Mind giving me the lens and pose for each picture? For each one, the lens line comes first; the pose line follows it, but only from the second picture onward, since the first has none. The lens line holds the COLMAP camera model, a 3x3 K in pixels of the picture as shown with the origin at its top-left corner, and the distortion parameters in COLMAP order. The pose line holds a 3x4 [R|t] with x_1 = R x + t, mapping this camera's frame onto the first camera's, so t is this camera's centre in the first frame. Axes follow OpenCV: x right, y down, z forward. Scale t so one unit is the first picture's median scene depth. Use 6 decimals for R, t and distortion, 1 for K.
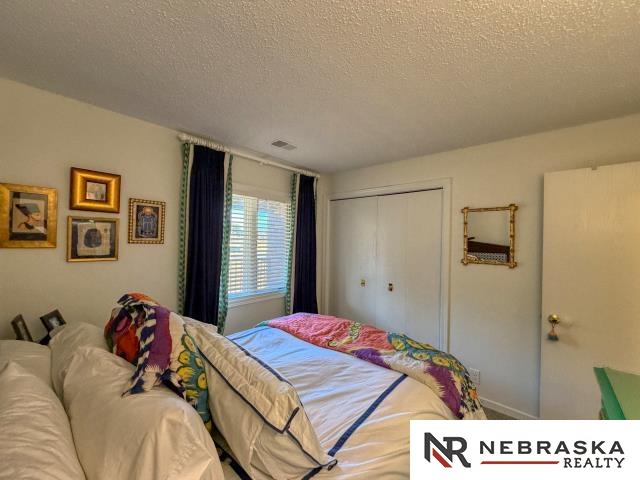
lens RADIAL K [[254.5, 0, 318.2], [0, 254.5, 240.1], [0, 0, 1]] dist [-0.000876, -0.000321]
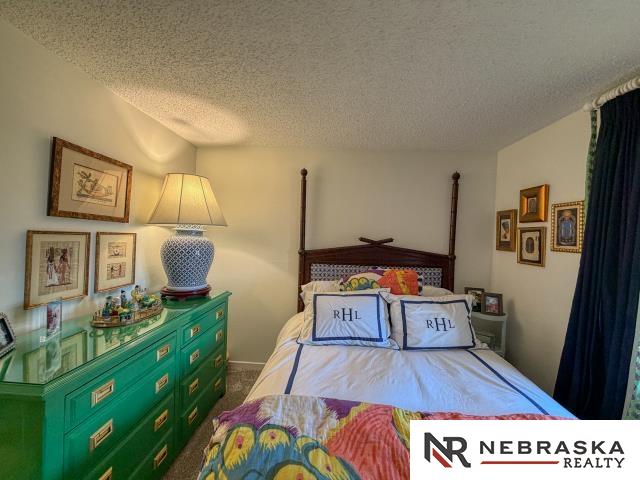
lens RADIAL K [[254.5, 0, 318.2], [0, 254.5, 240.1], [0, 0, 1]] dist [-0.000876, -0.000321]
pose [[-0.776828, -0.035463, -0.628713, 0.573793], [-0.050309, 0.998717, 0.005828, 0.010237], [0.627700, 0.036158, -0.777616, 1.221999]]
